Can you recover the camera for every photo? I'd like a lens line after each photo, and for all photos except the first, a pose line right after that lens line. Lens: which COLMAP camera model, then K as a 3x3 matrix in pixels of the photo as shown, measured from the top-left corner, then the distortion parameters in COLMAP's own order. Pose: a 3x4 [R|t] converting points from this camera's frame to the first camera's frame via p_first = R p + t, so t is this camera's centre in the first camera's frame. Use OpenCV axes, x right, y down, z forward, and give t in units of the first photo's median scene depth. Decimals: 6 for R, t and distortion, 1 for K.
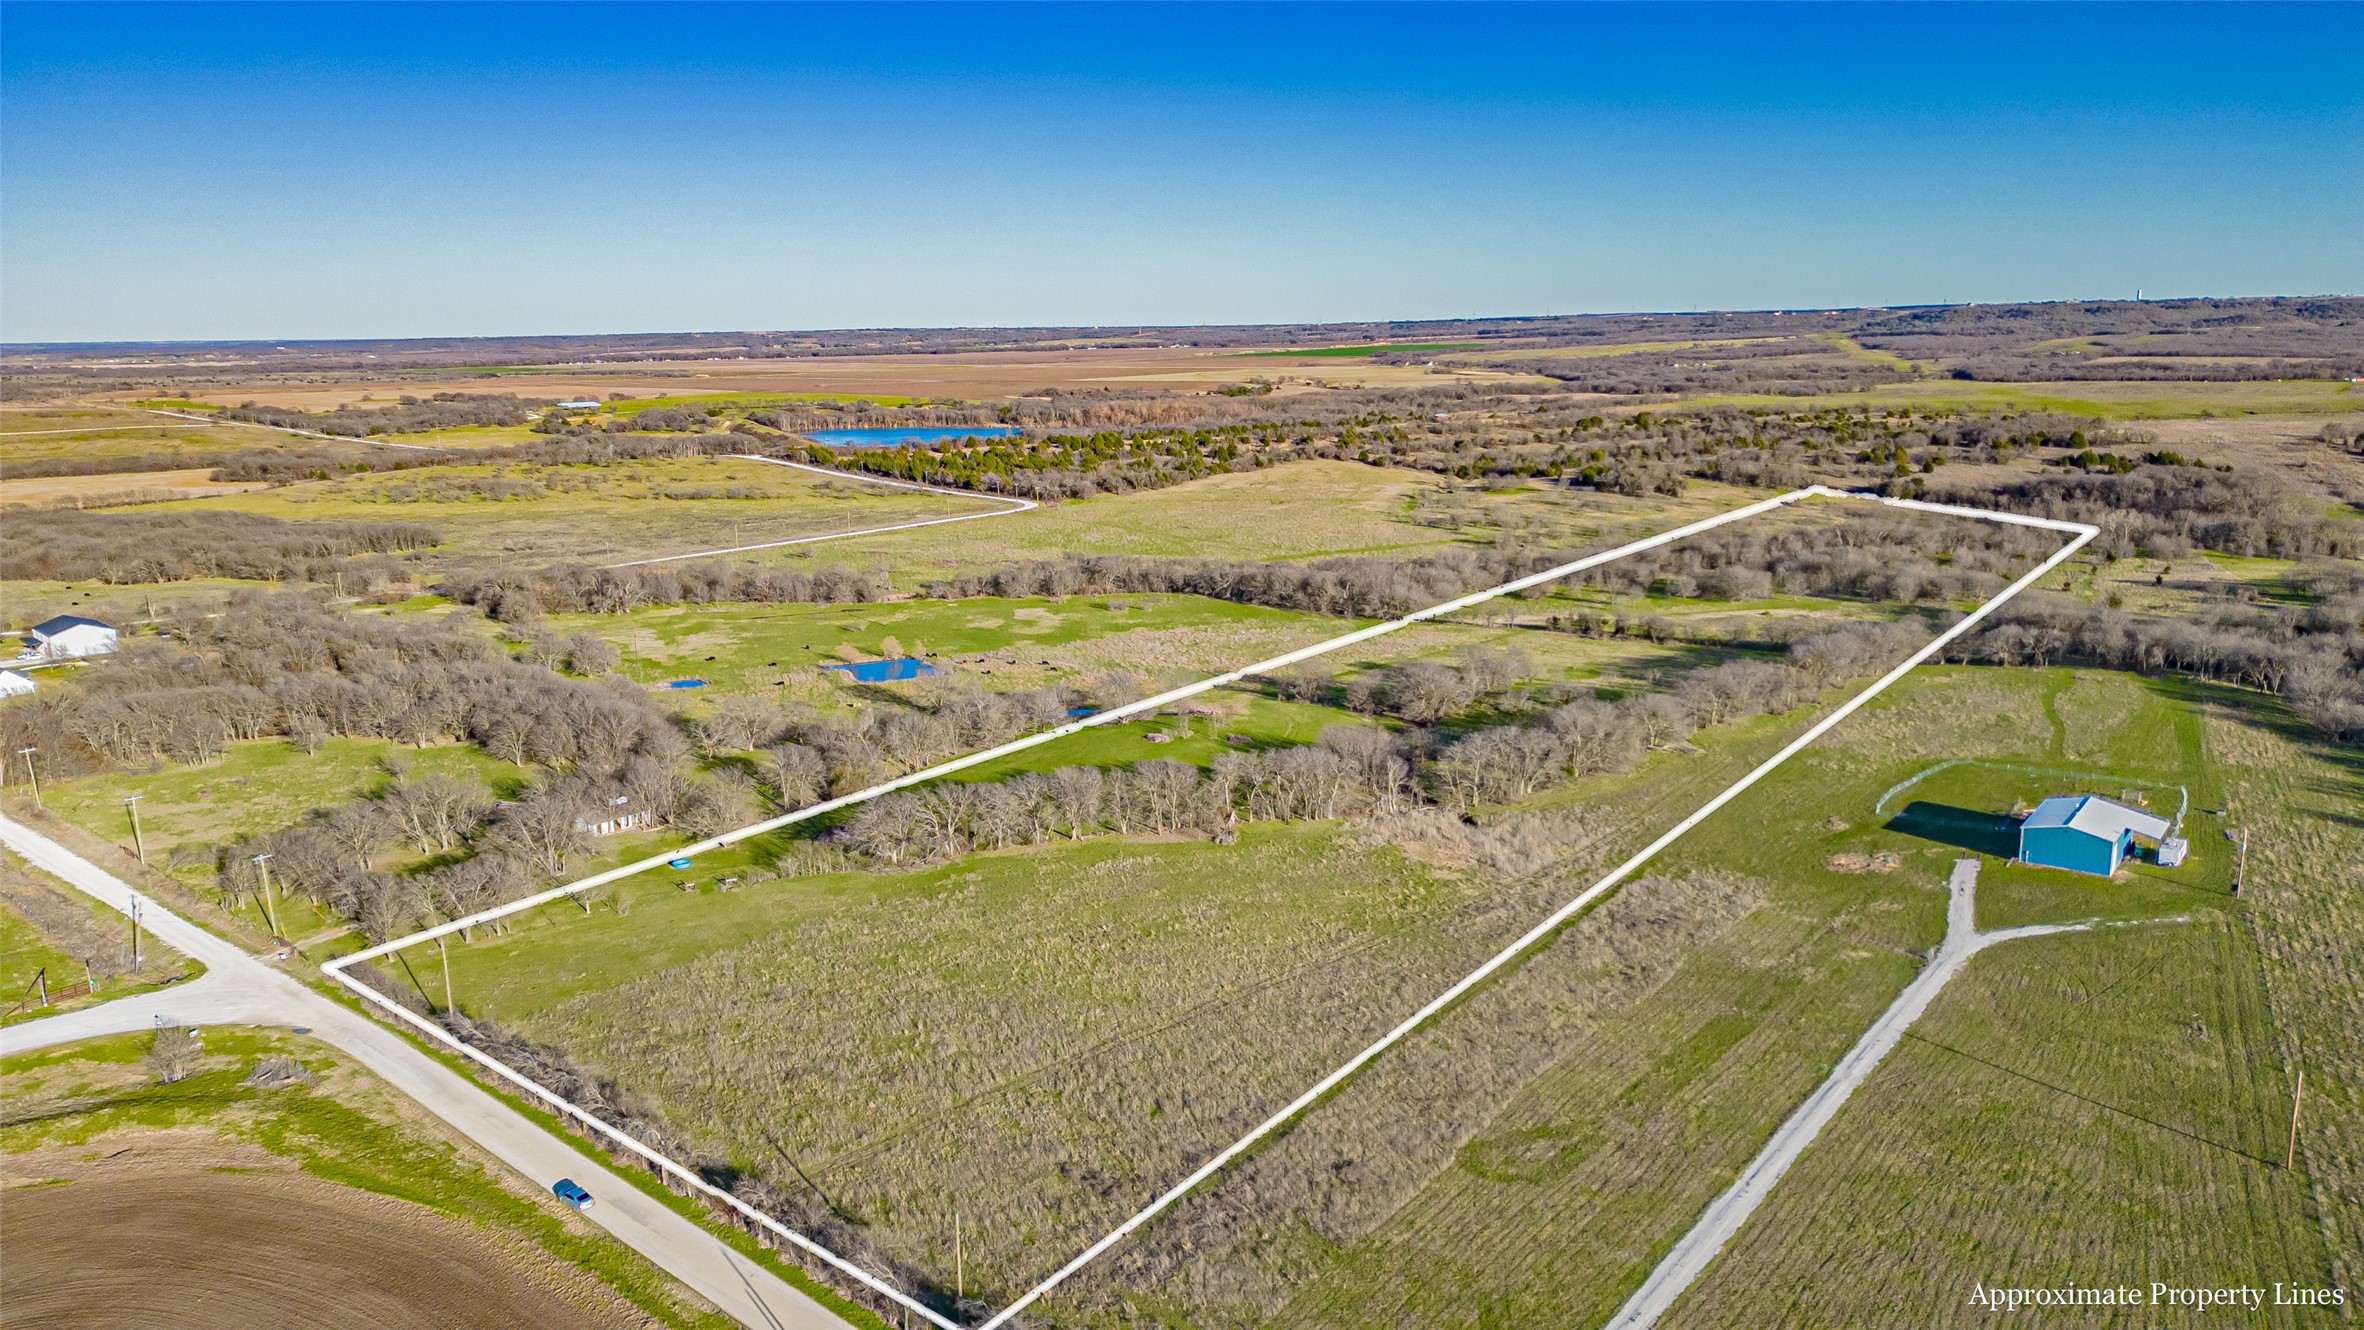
lens RADIAL K [[1639.6, 0, 1172.7], [0, 1639.6, 672.9], [0, 0, 1]] dist [0.099433, -0.123013]
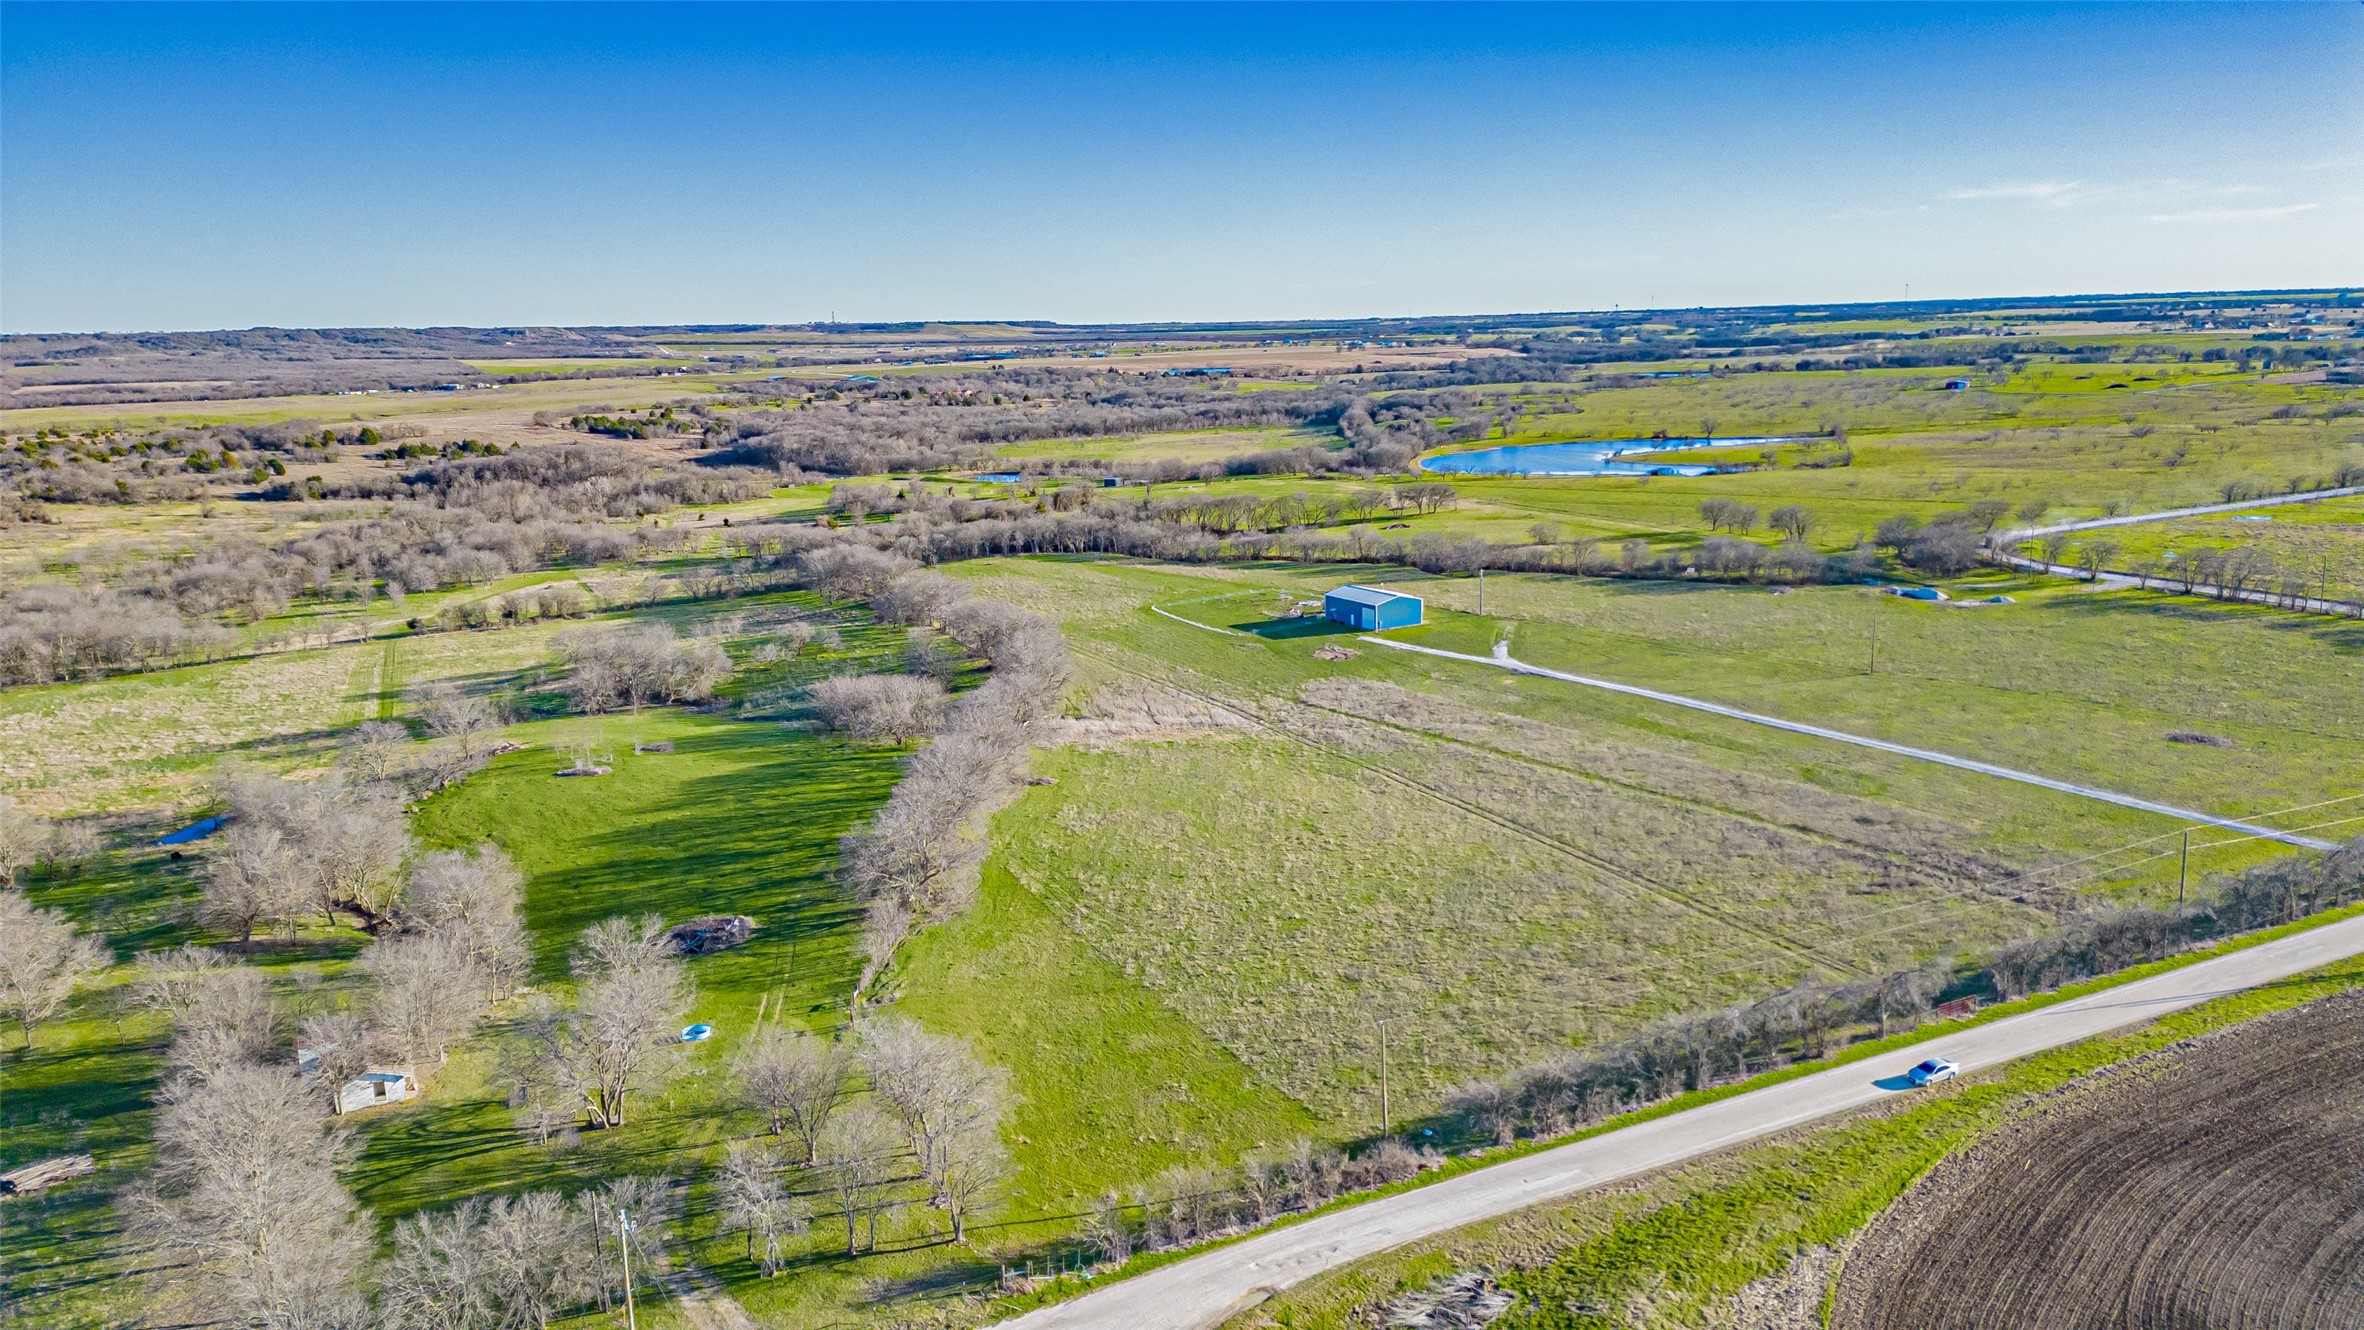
lens RADIAL K [[1641.8, 0, 1173.7], [0, 1641.8, 672.2], [0, 0, 1]] dist [0.099793, -0.114977]
pose [[0.369610, -0.187762, 0.910019, -0.214531], [0.212472, 0.970501, 0.113944, -0.011860], [-0.904568, 0.151239, 0.398601, 0.167402]]
